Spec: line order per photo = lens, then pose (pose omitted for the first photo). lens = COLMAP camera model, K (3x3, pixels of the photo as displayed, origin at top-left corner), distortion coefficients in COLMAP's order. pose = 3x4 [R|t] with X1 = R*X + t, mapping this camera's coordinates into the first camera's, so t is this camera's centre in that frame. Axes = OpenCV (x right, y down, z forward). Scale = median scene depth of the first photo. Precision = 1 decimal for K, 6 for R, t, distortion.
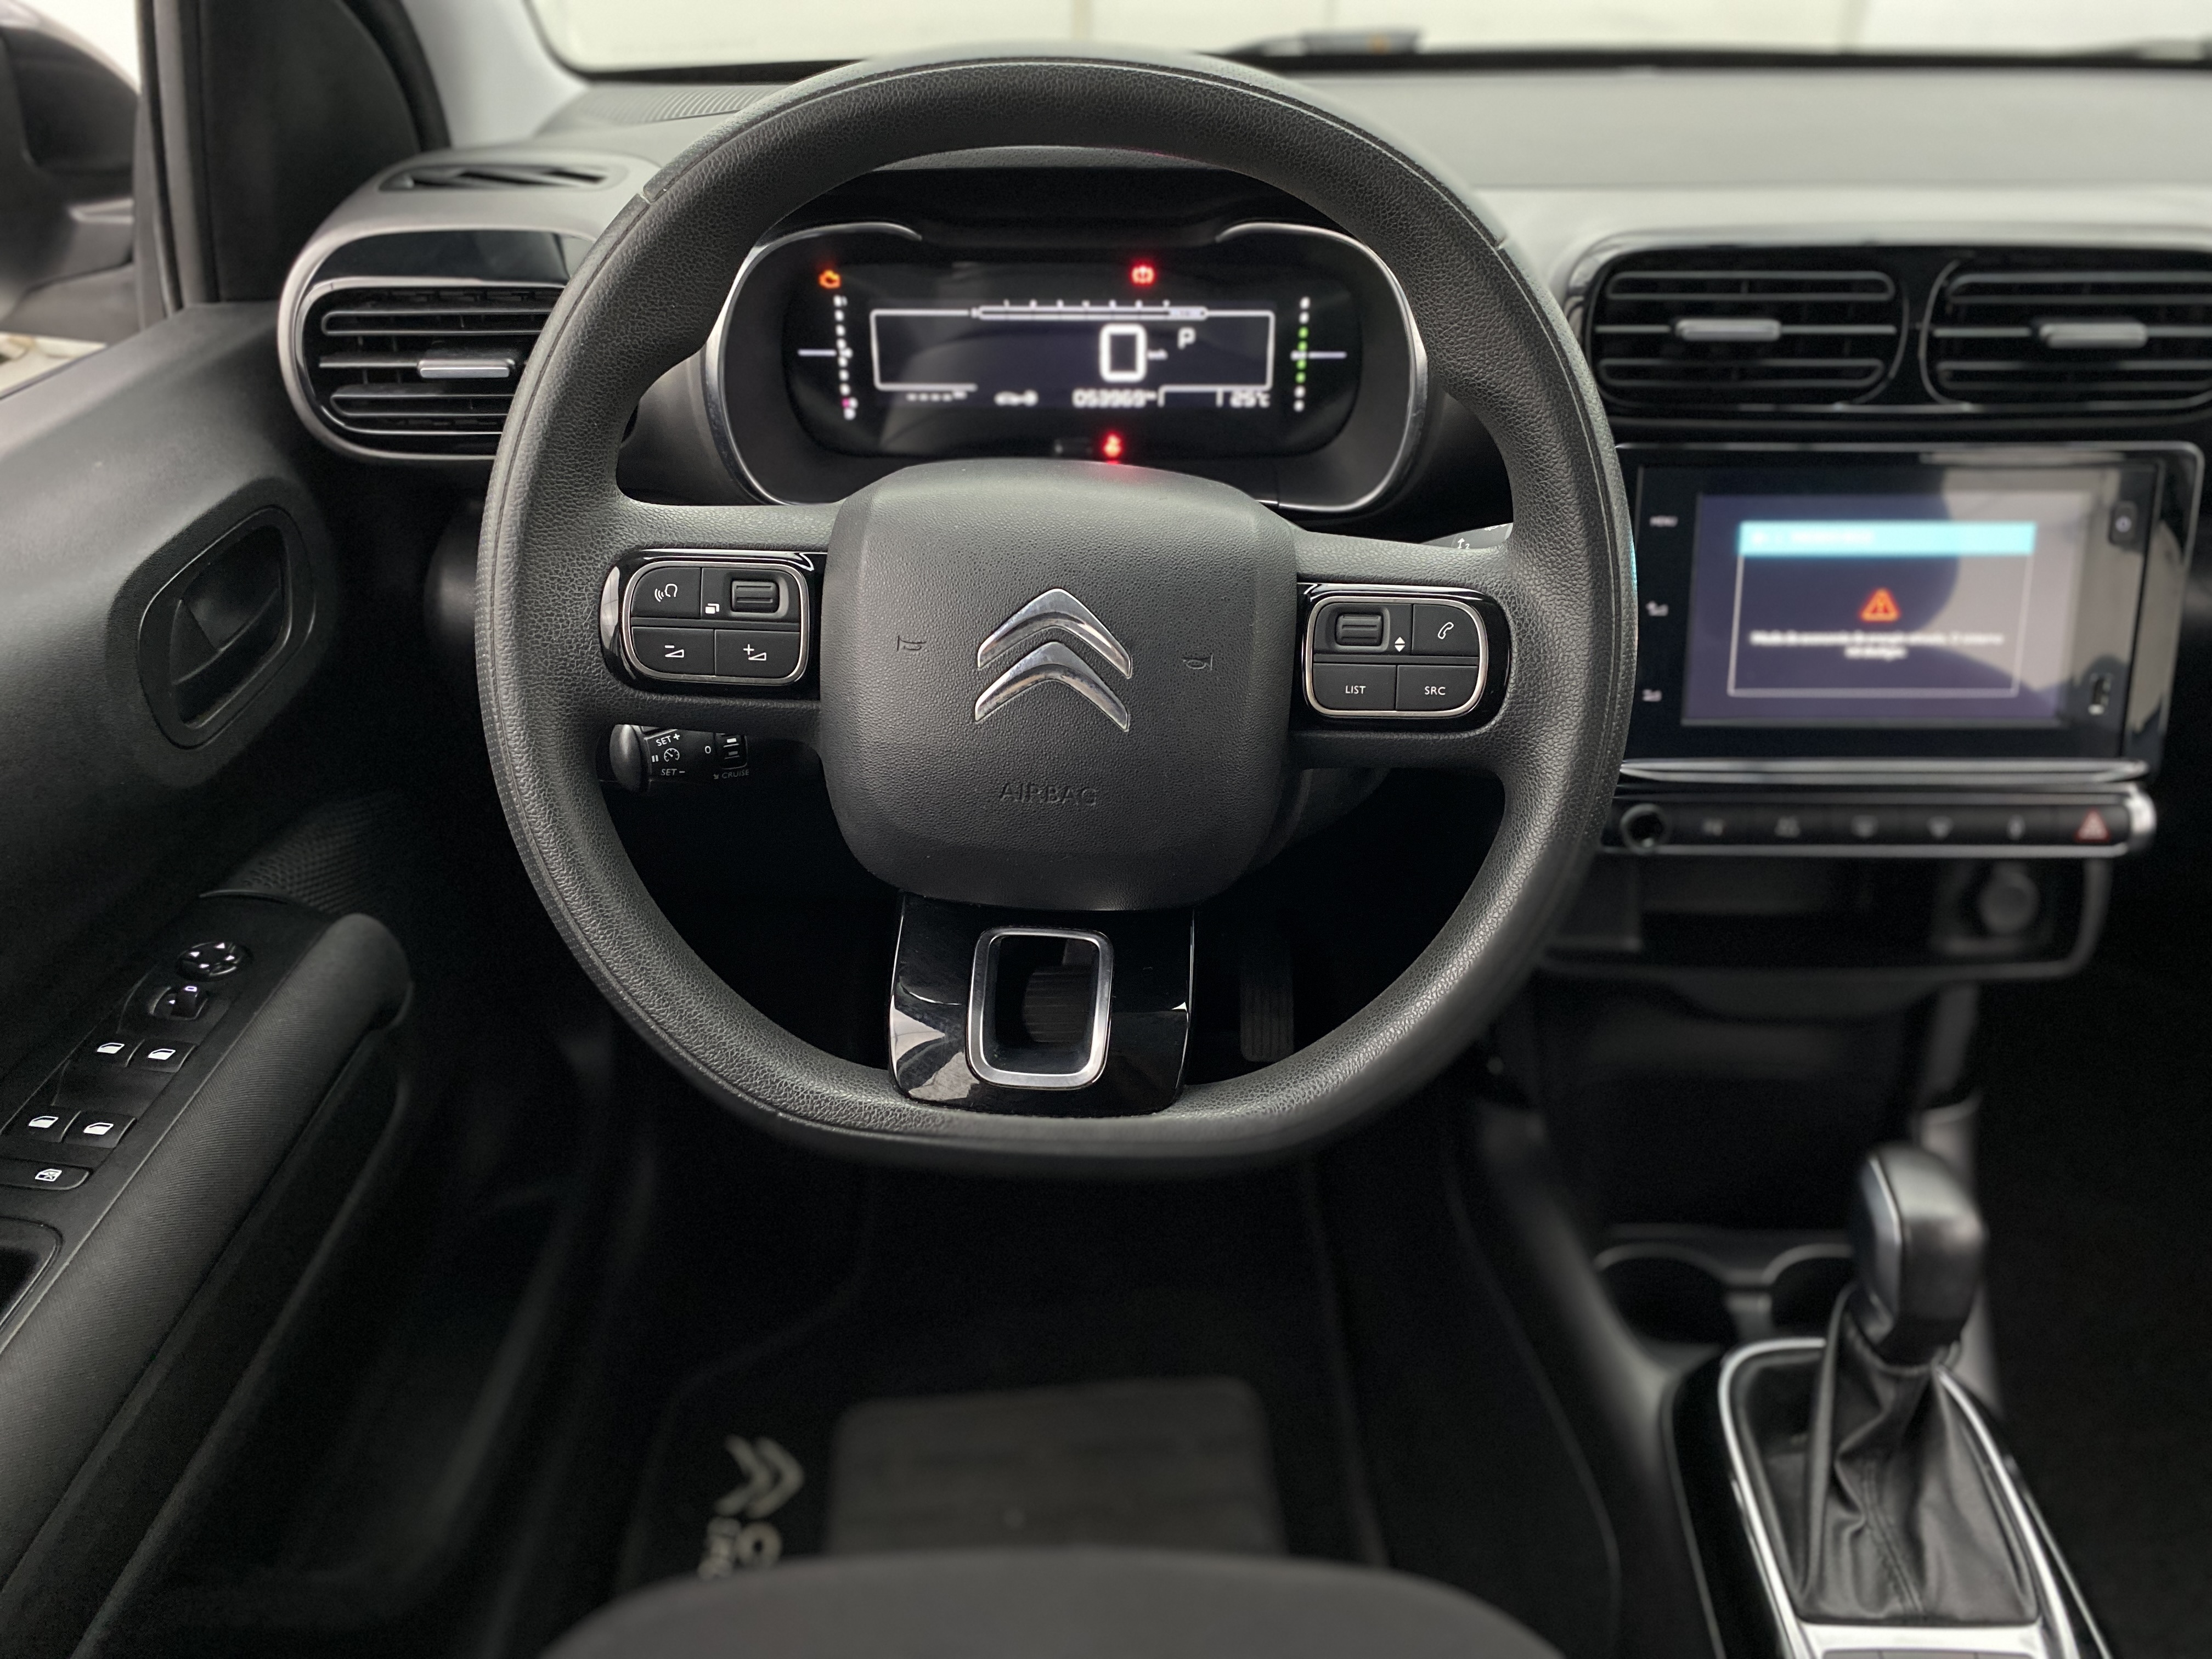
lens RADIAL K [[1683.8, 0, 1064.0], [0, 1683.8, 763.4], [0, 0, 1]] dist [0.127653, -0.233064]
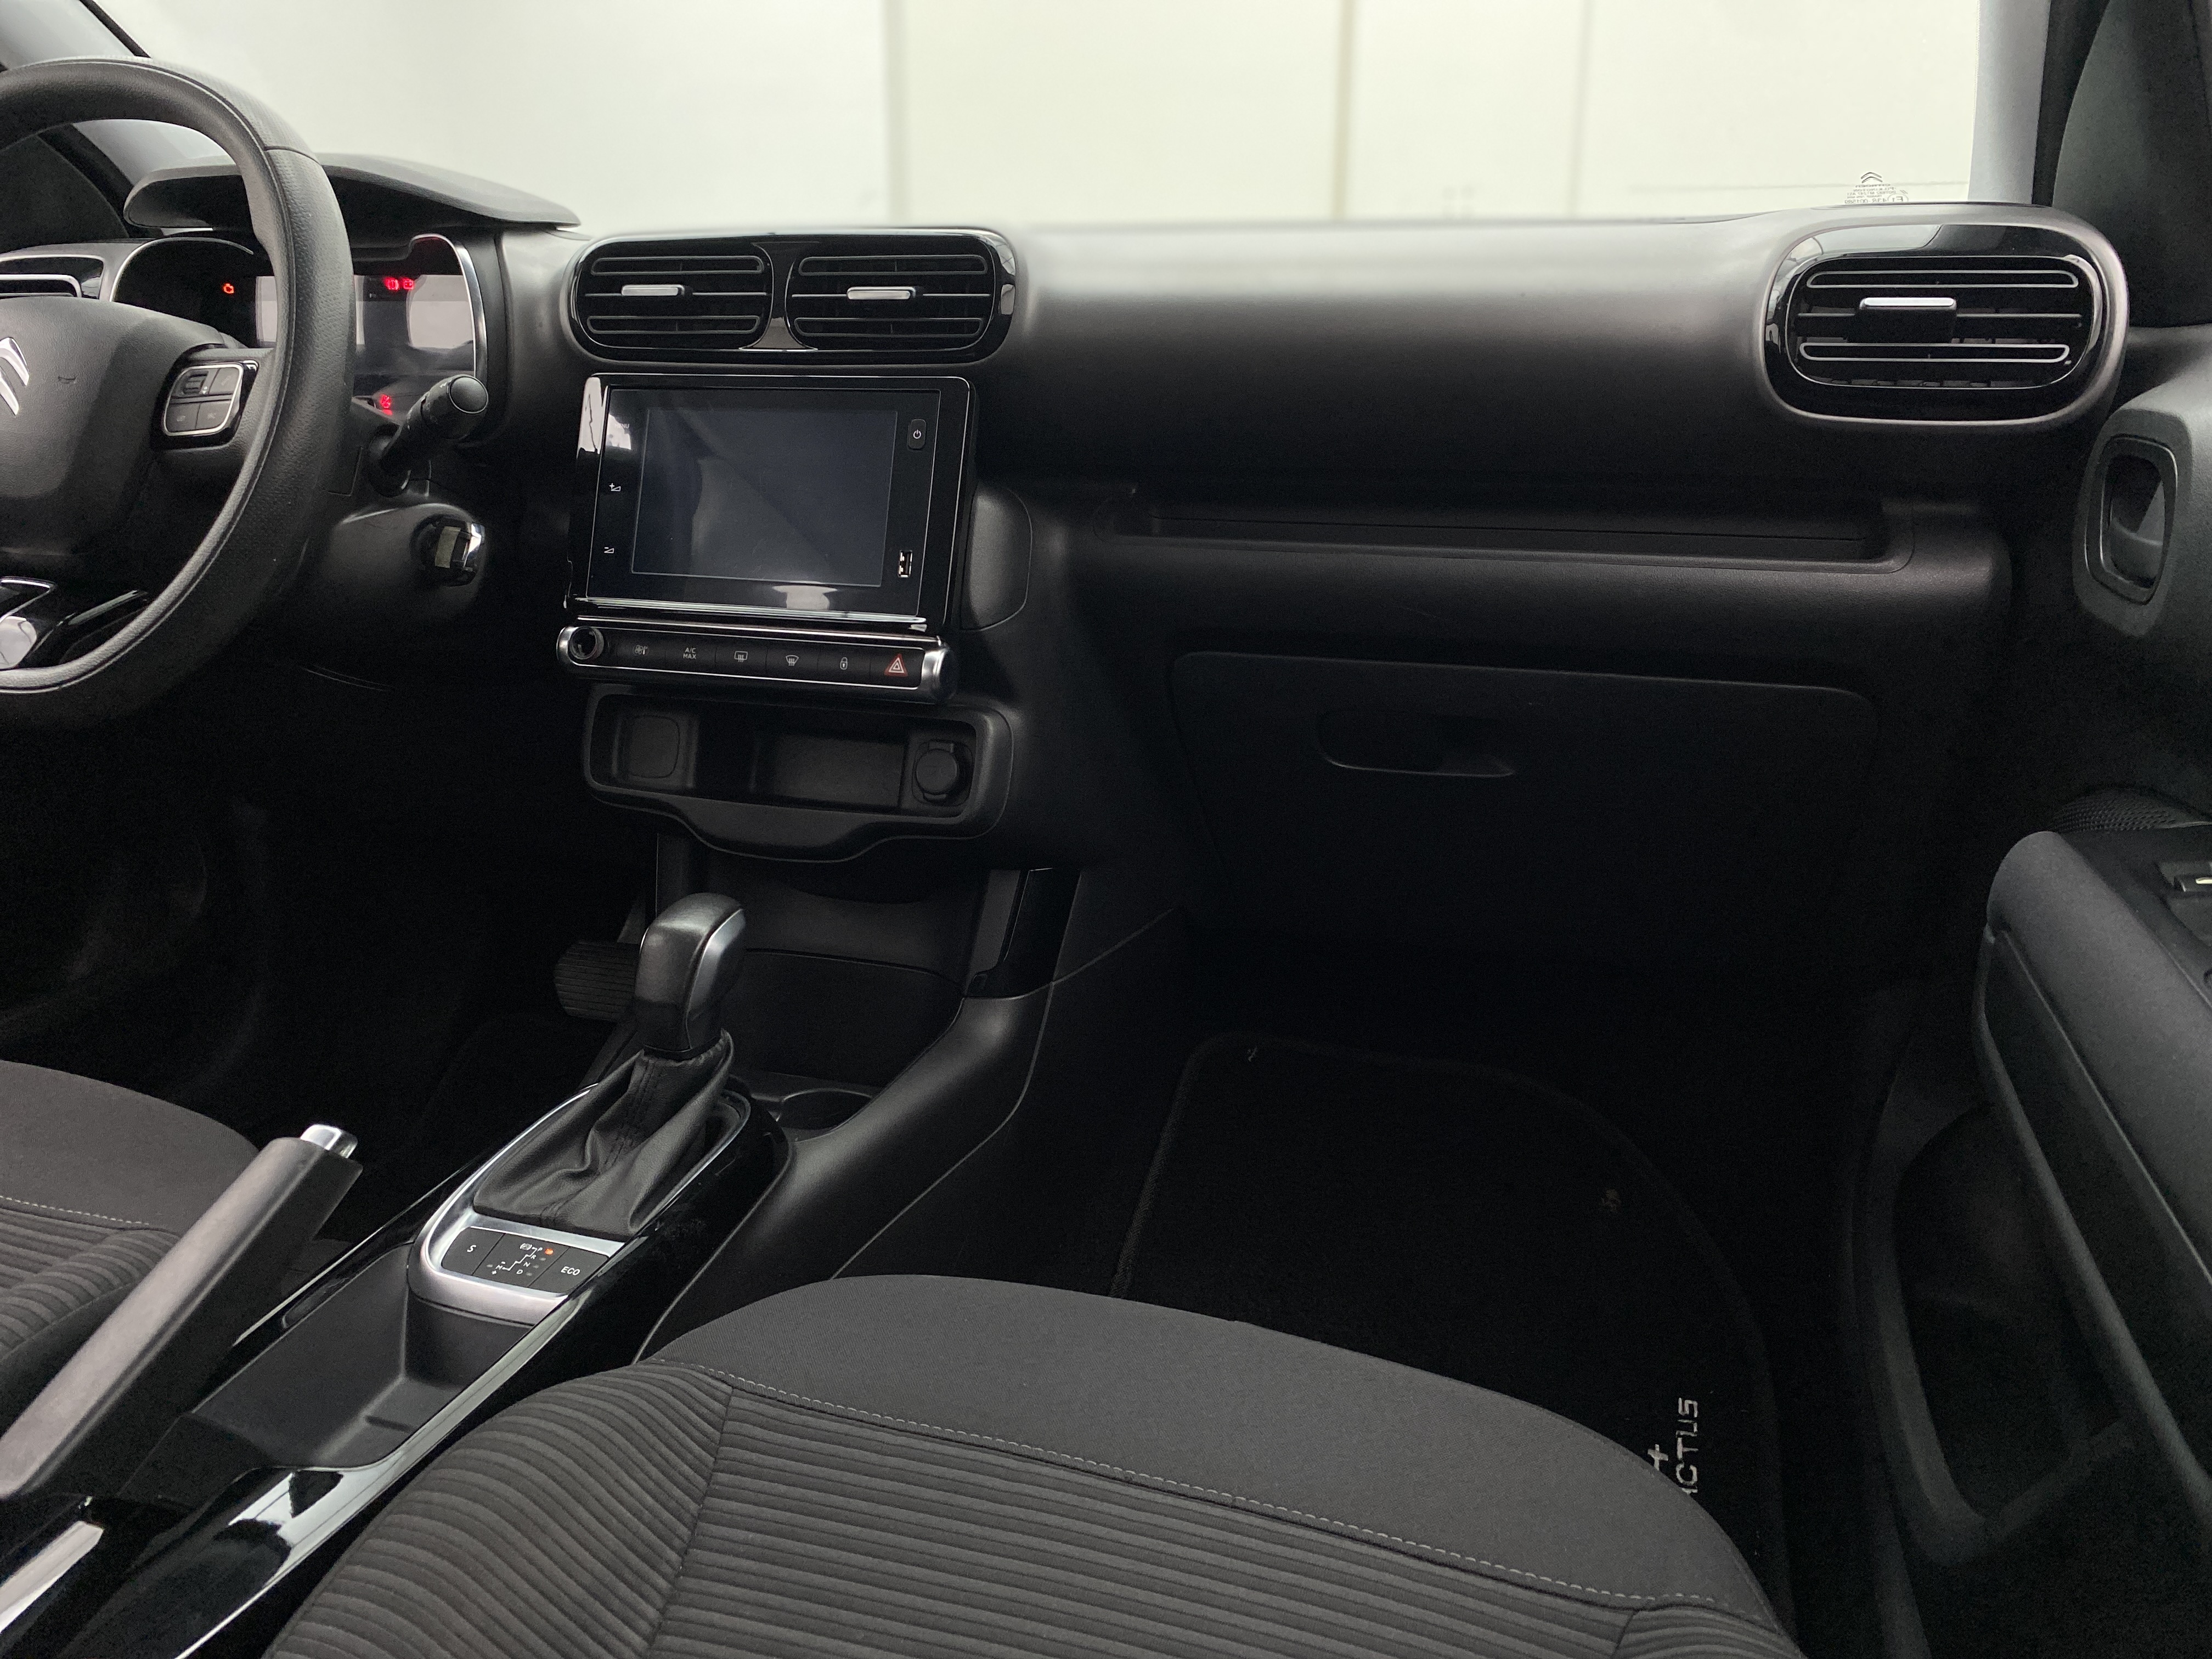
lens RADIAL K [[1709.8, 0, 1105.8], [0, 1709.8, 800.2], [0, 0, 1]] dist [-0.006394, -0.003709]
pose [[0.957381, 0.091591, -0.273921, 1.436910], [-0.155174, 0.962999, -0.220351, 0.504082], [0.243604, 0.253465, 0.936169, -0.174989]]
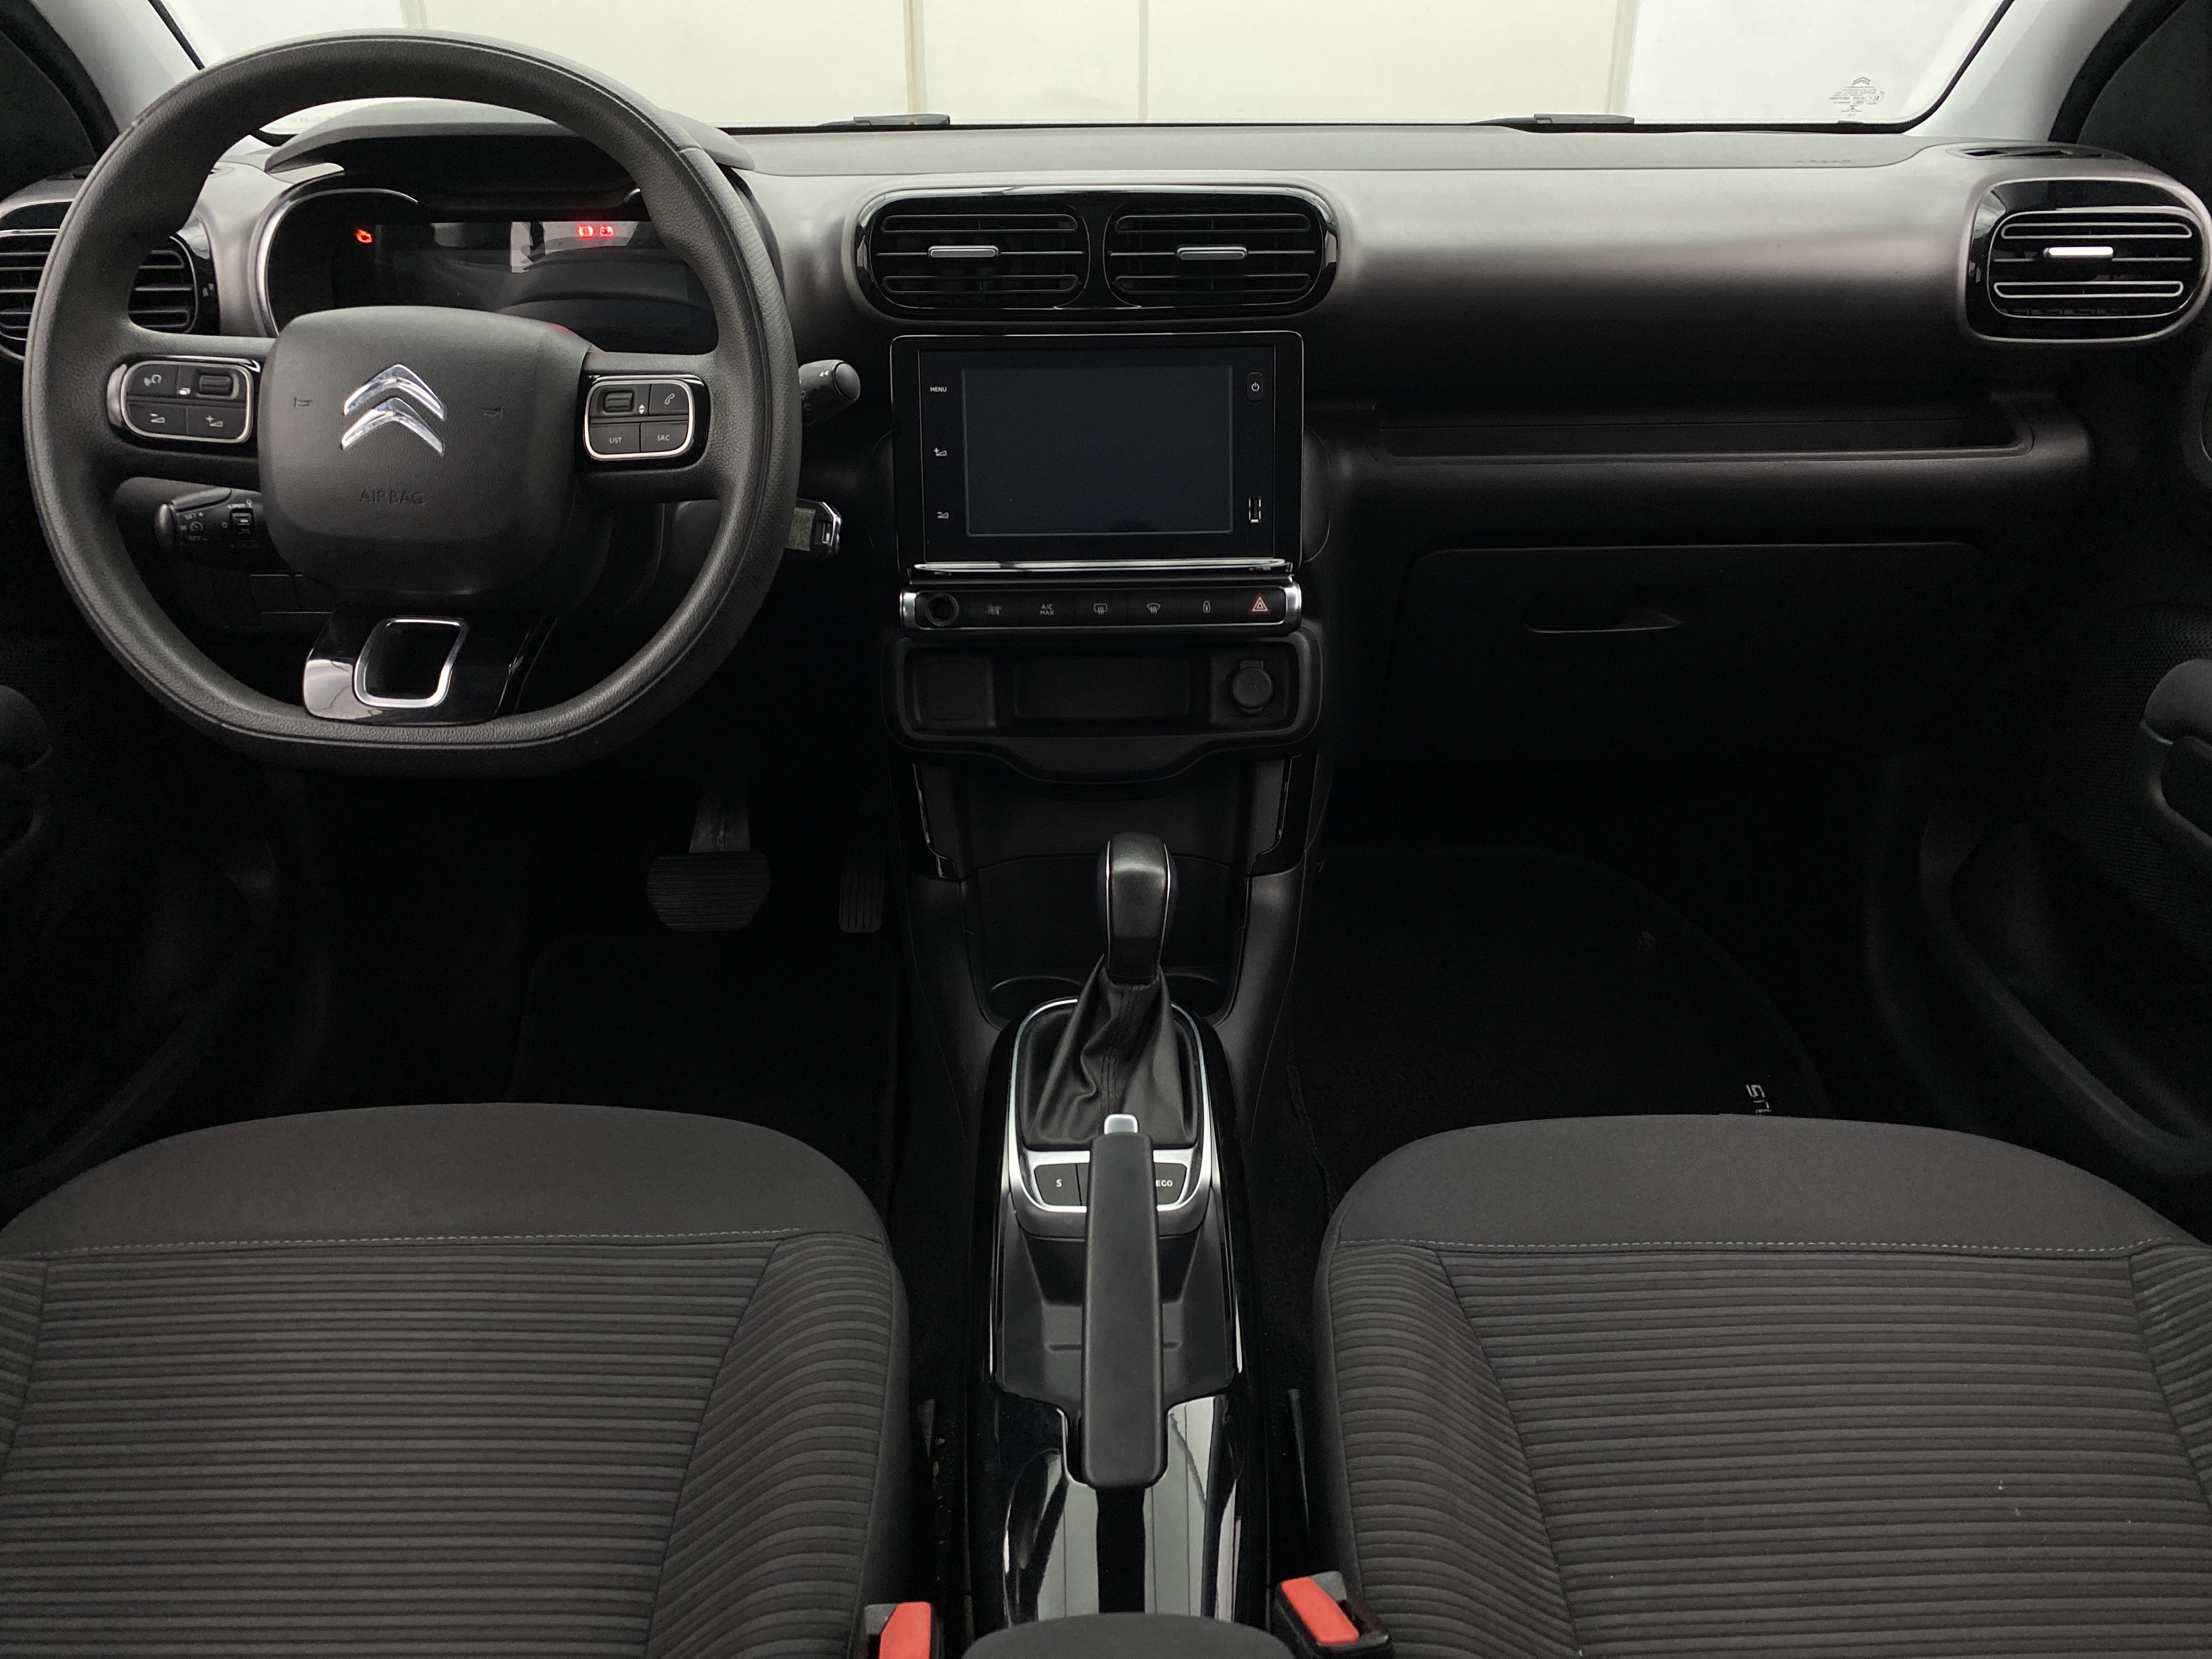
lens RADIAL K [[1678.8, 0, 1106.0], [0, 1678.8, 829.5], [0, 0, 1]] dist [-0.005109, -0.009028]
pose [[0.999140, -0.013896, 0.039075, 0.539546], [0.016572, 0.997477, -0.069030, 0.407727], [-0.038017, 0.069618, 0.996849, -0.477688]]
